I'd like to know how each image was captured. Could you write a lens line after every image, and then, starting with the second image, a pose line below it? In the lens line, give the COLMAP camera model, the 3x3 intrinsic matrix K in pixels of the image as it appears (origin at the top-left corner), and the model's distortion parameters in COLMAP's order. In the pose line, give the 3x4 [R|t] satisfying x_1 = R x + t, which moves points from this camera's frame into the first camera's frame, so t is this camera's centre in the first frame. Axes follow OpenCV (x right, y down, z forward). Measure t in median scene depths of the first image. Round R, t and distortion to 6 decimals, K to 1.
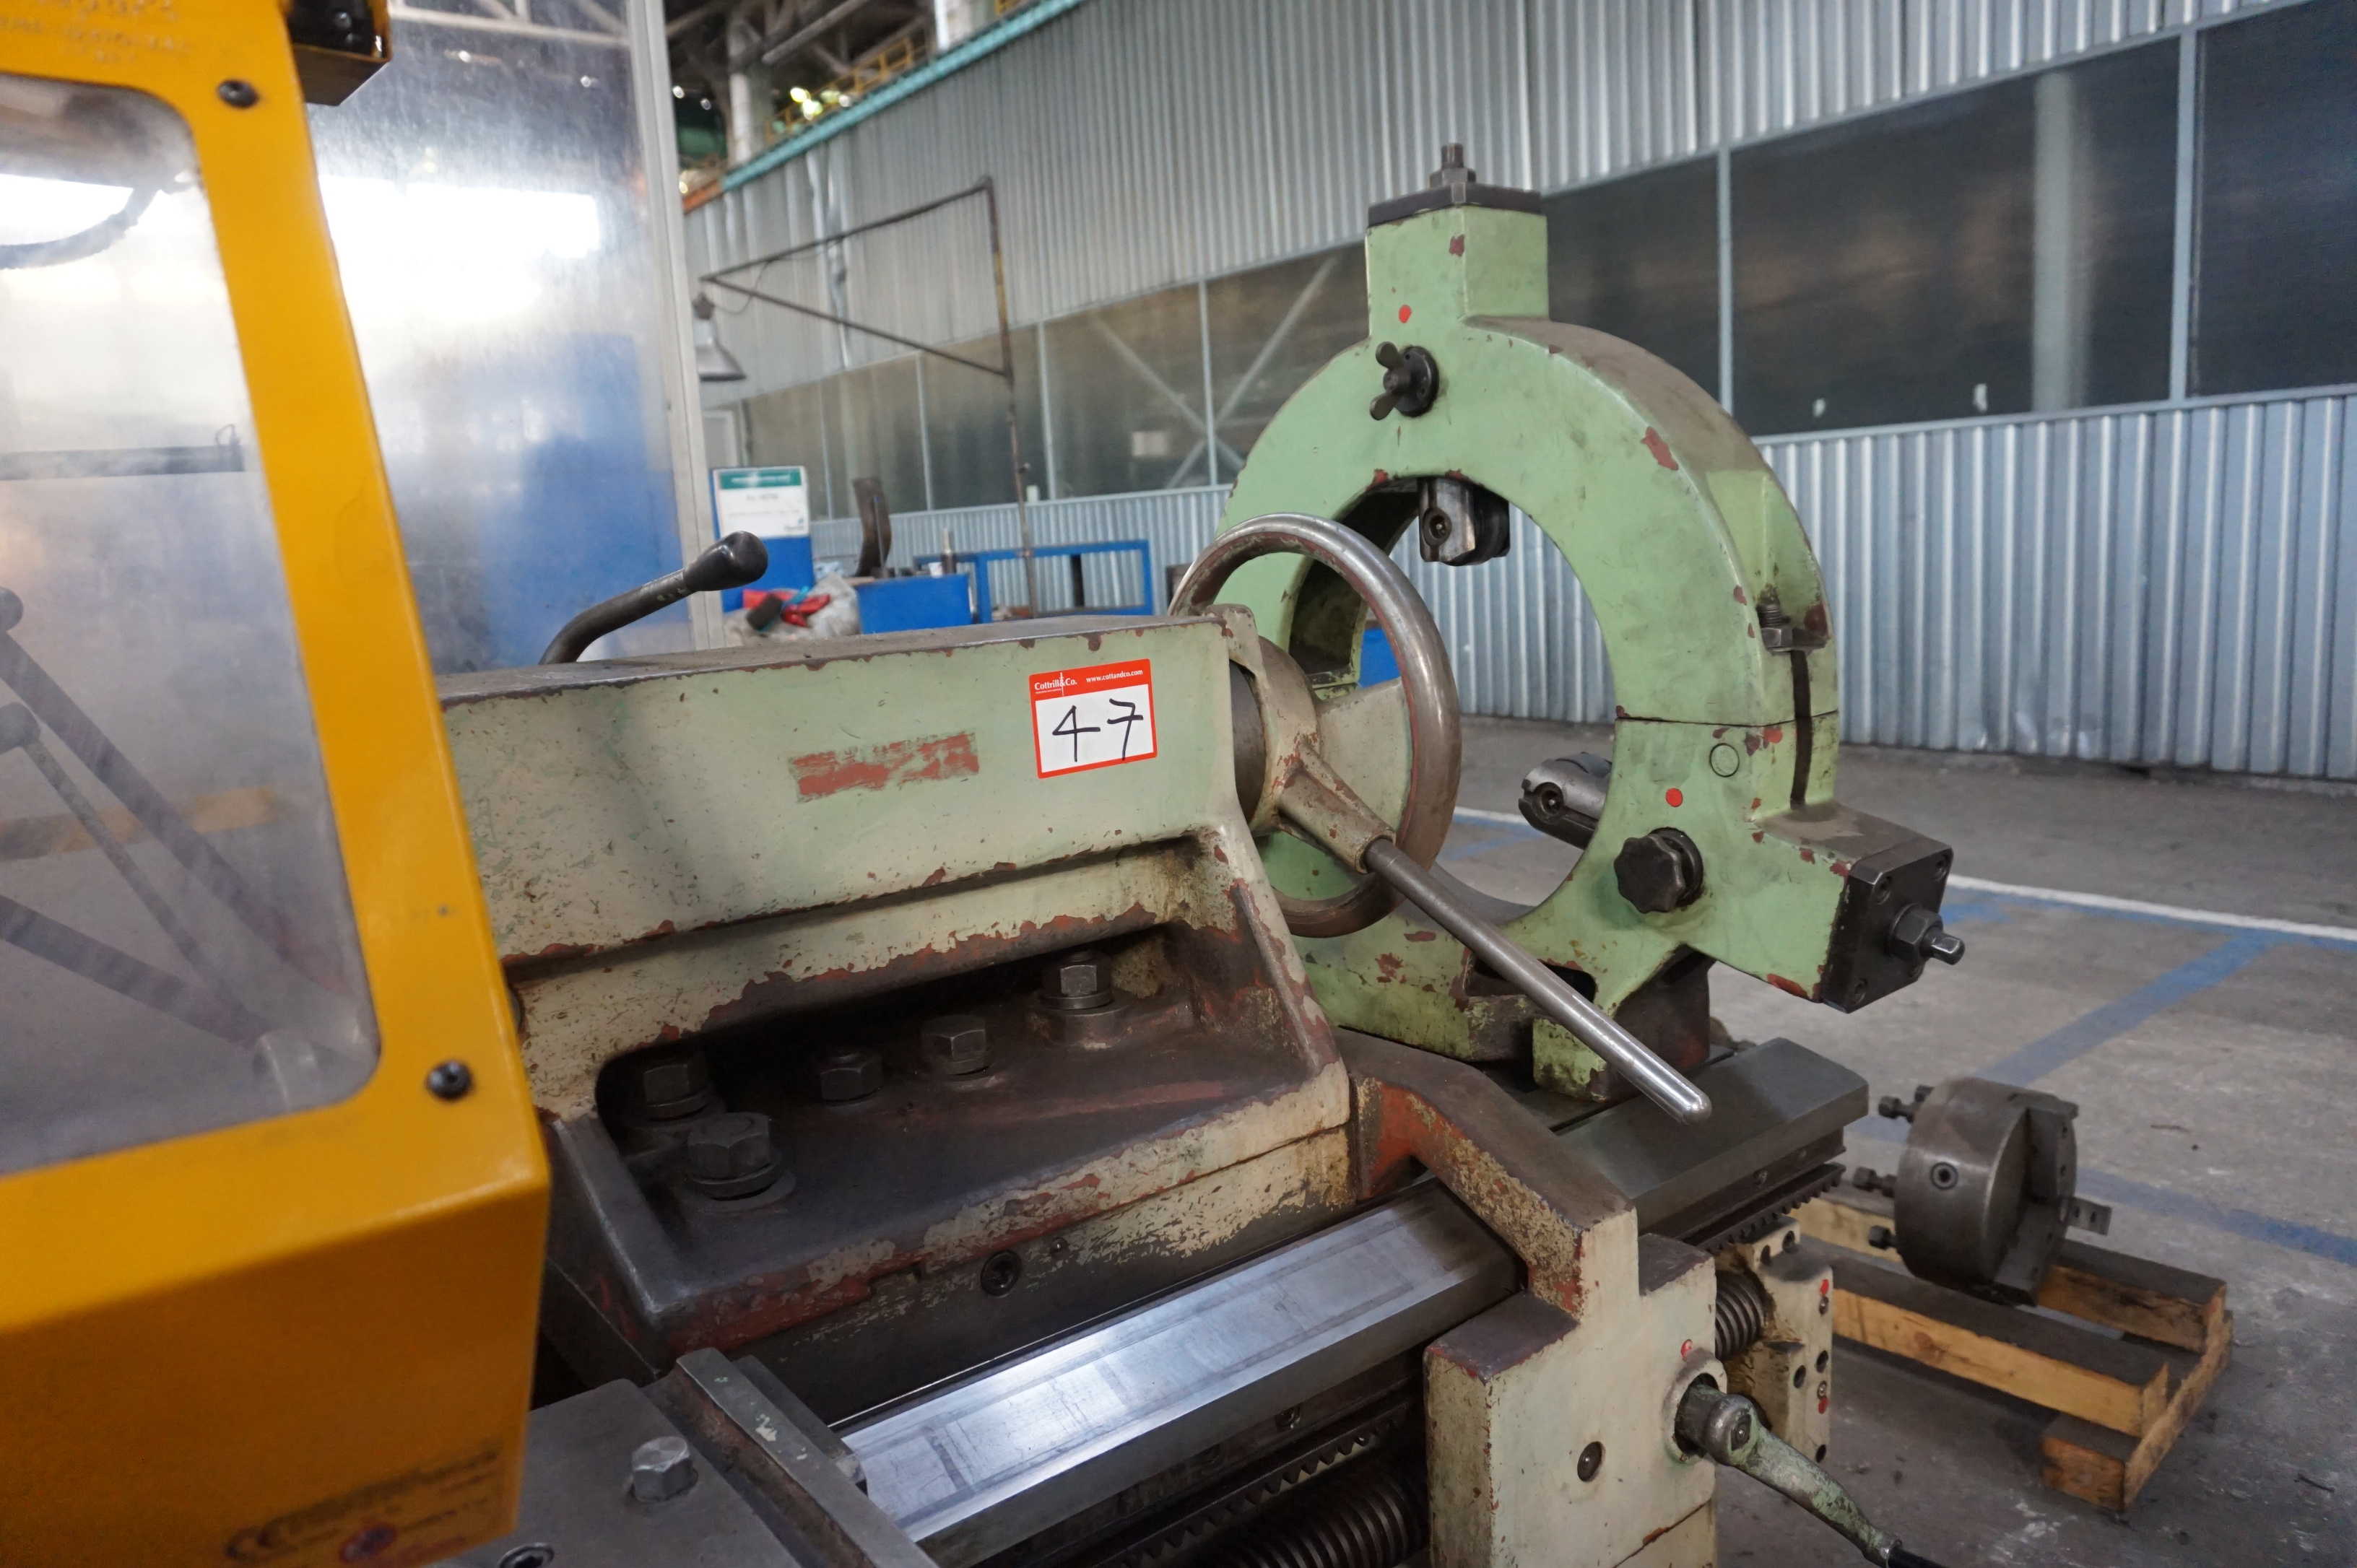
lens RADIAL K [[1588.8, 0, 1186.4], [0, 1588.8, 783.6], [0, 0, 1]] dist [-0.042832, 0.032991]
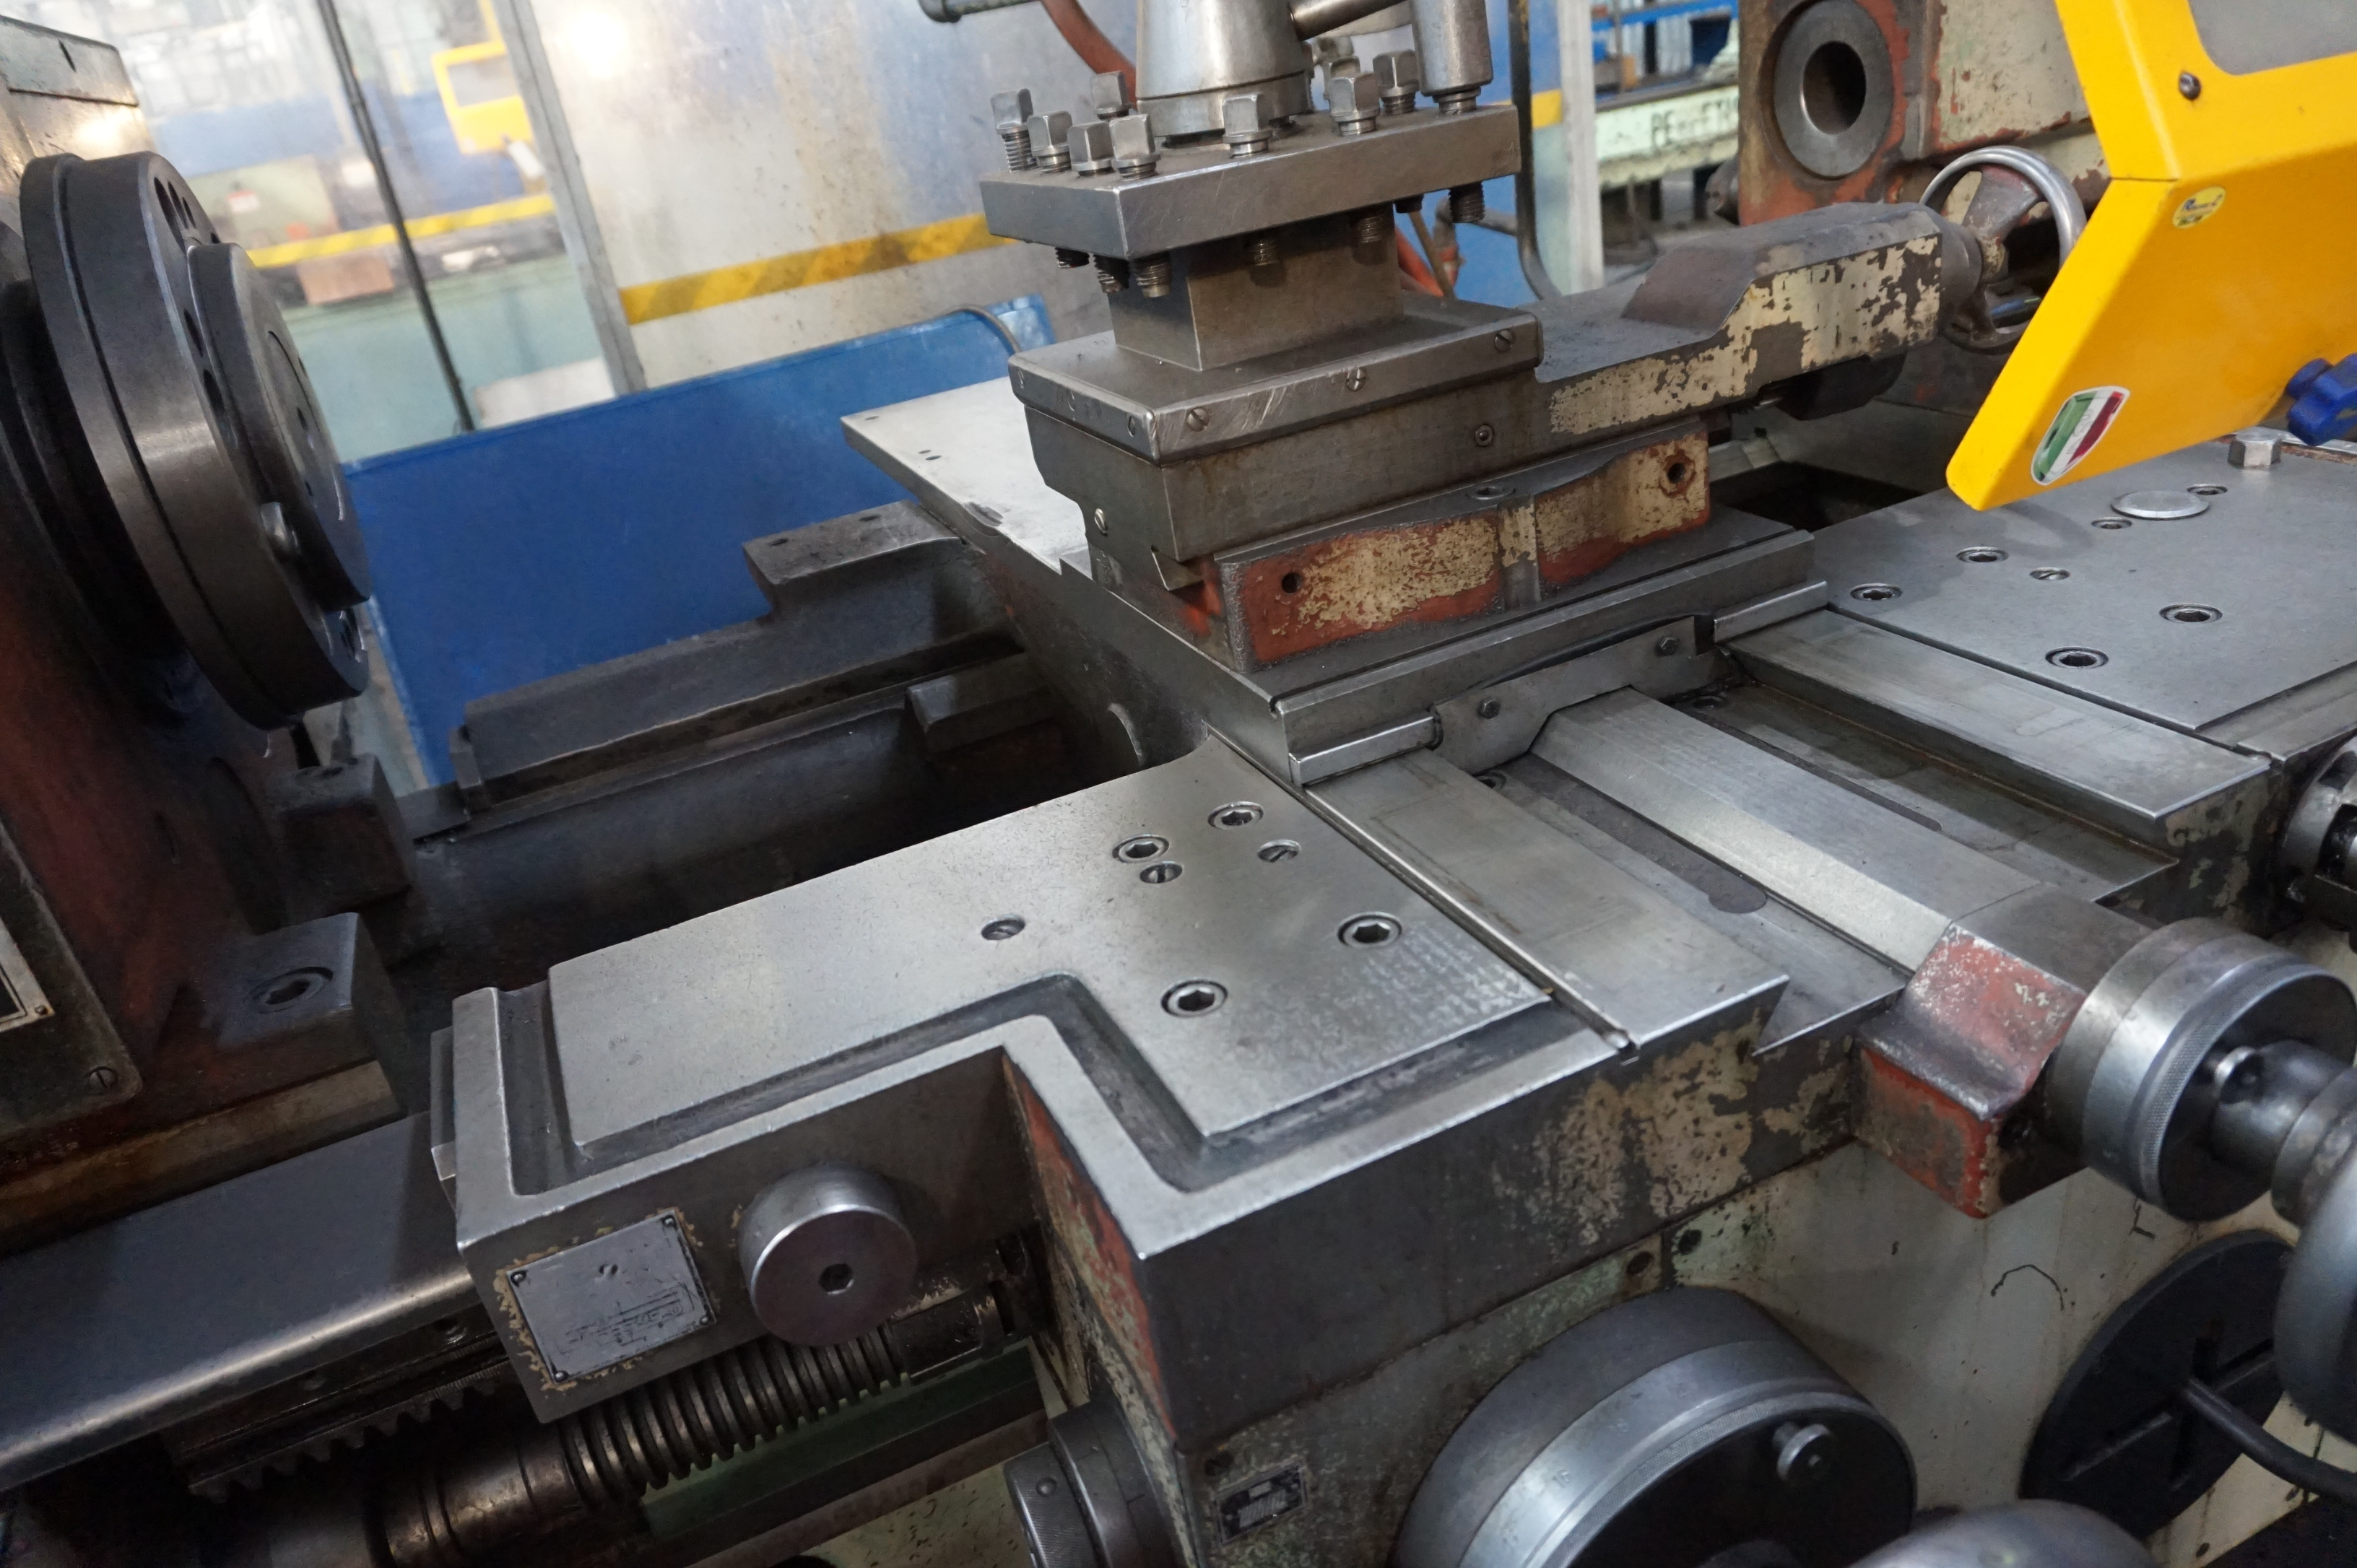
lens RADIAL K [[1588.8, 0, 1186.4], [0, 1588.8, 783.6], [0, 0, 1]] dist [-0.042832, 0.032991]
pose [[0.962953, 0.024123, -0.268587, -0.526996], [0.063800, 0.947336, 0.313821, 0.126004], [0.262013, -0.319331, 0.910701, -0.403704]]
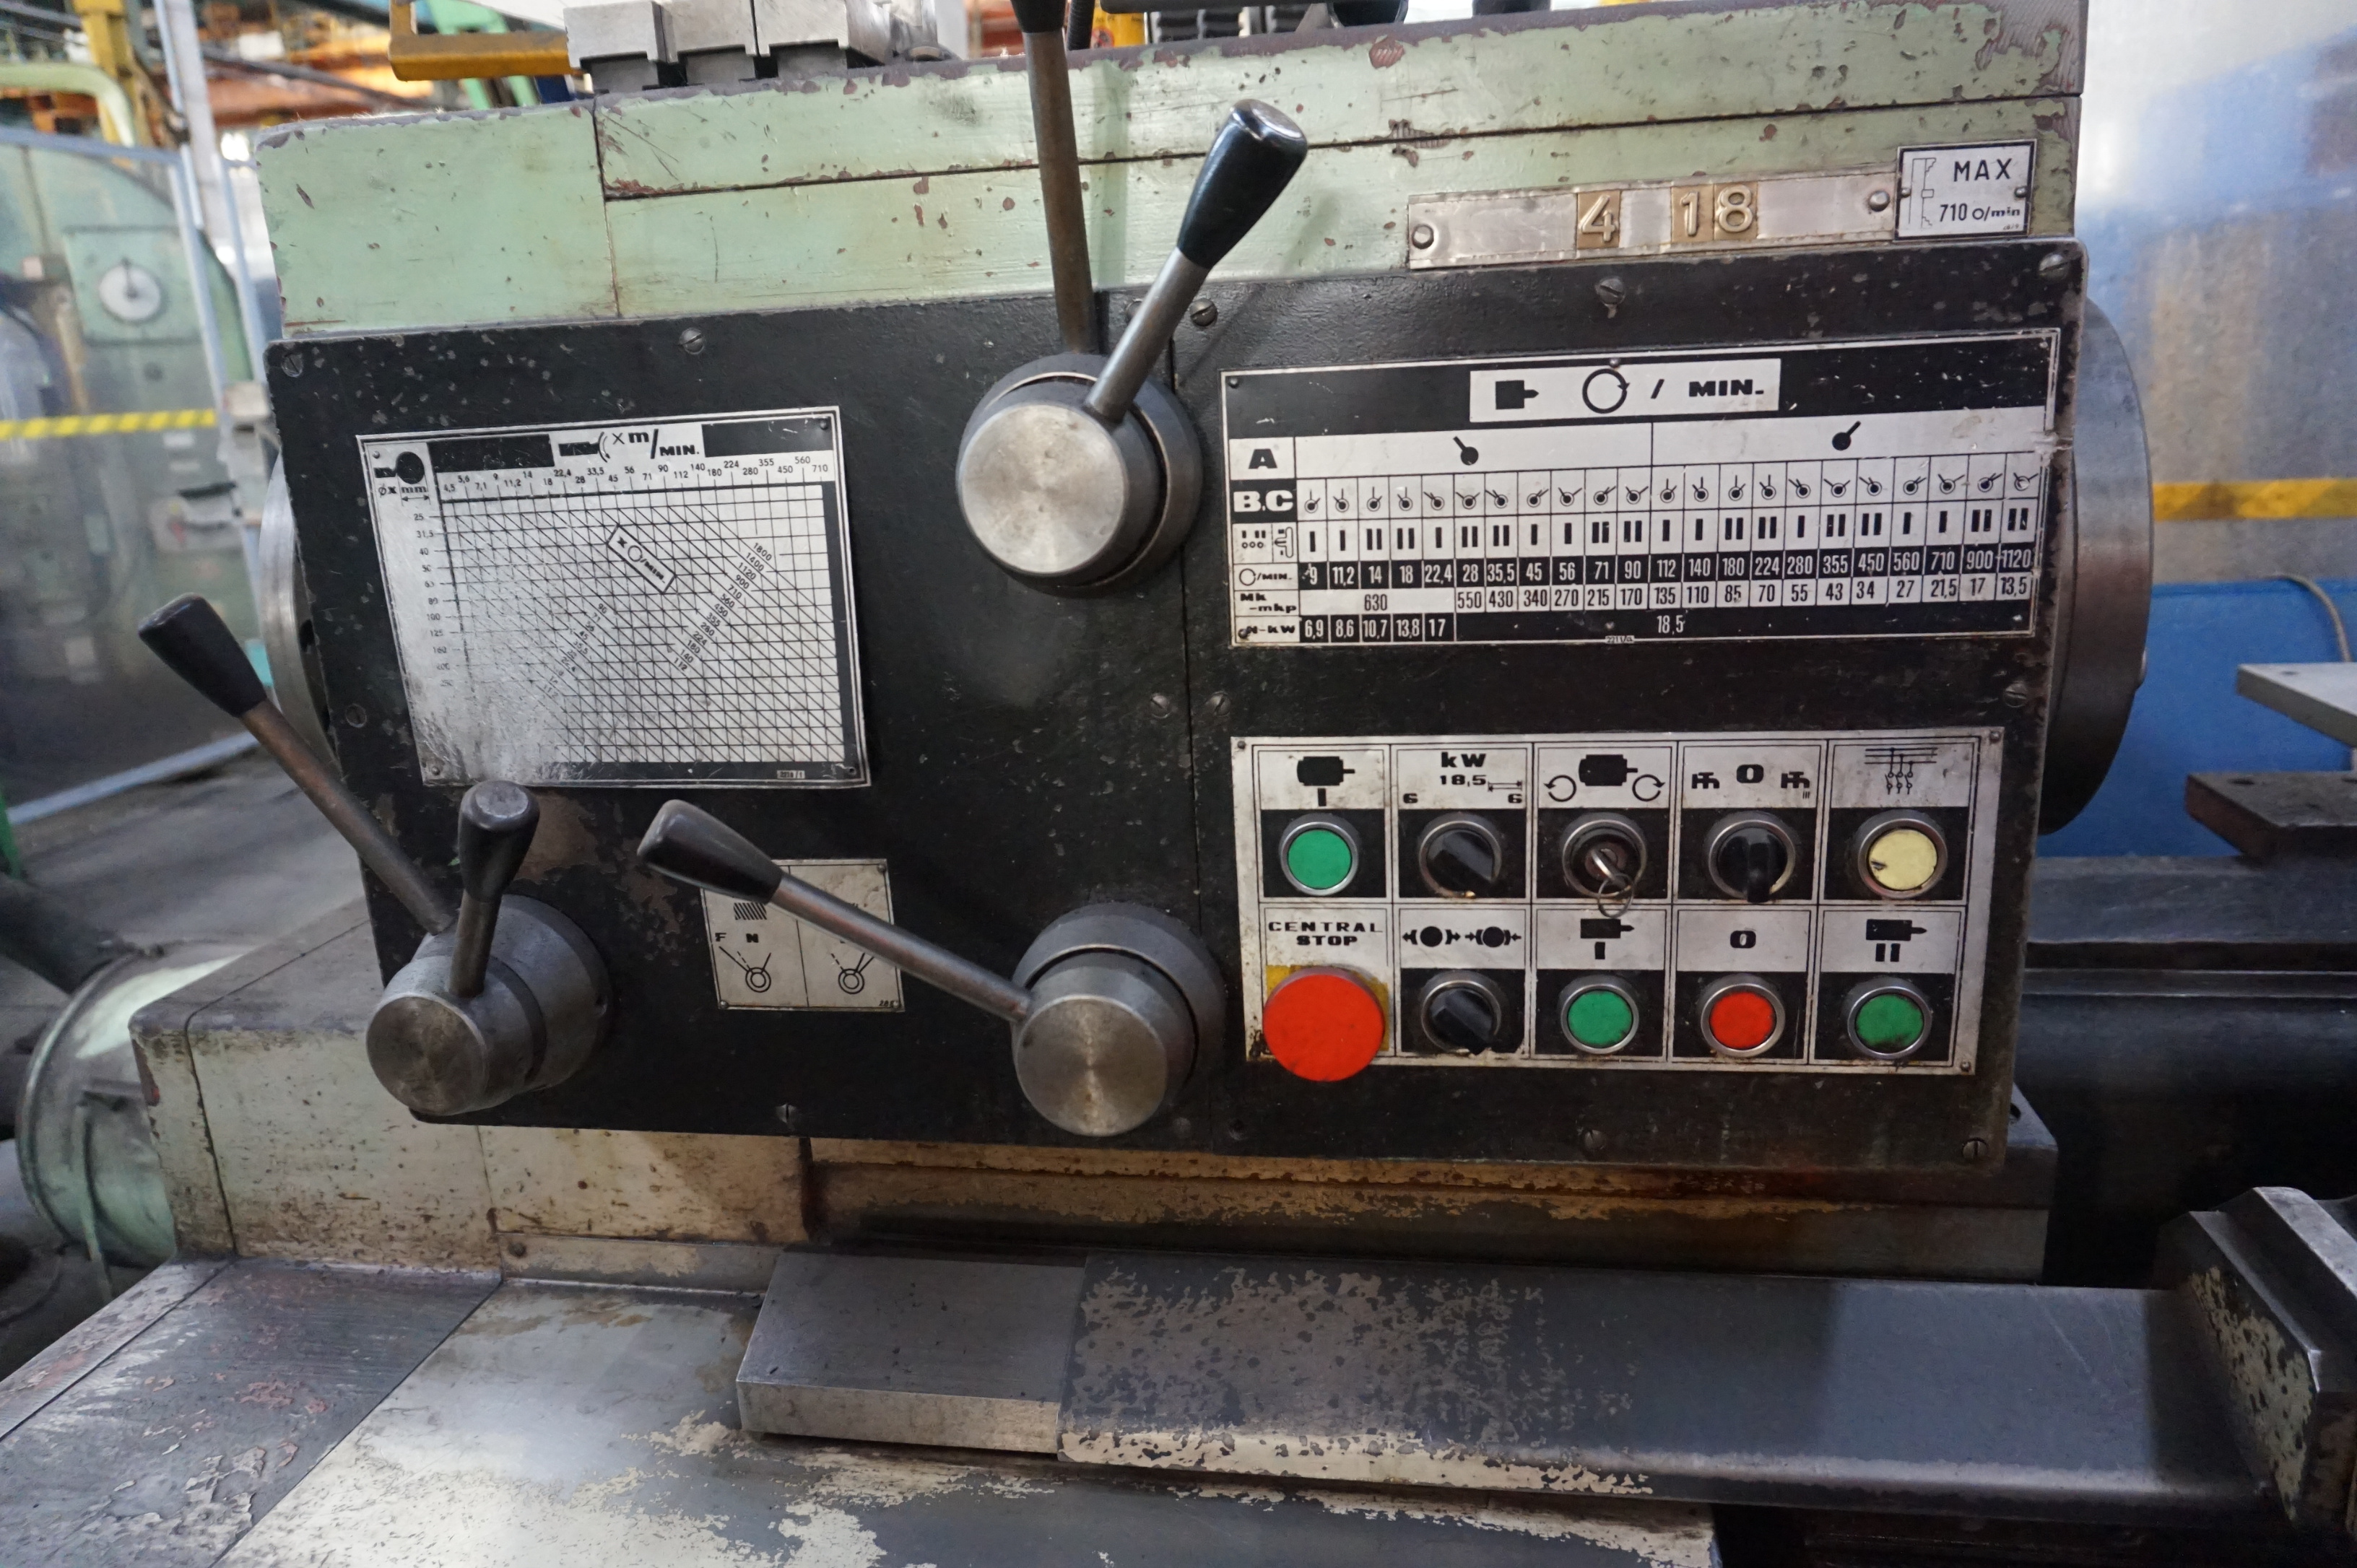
lens RADIAL K [[1588.8, 0, 1186.4], [0, 1588.8, 783.6], [0, 0, 1]] dist [-0.042832, 0.032991]
pose [[0.673945, 0.210636, -0.708117, -0.868225], [-0.098237, 0.975533, 0.196685, 0.168058], [0.732221, -0.062992, 0.678148, -0.602270]]
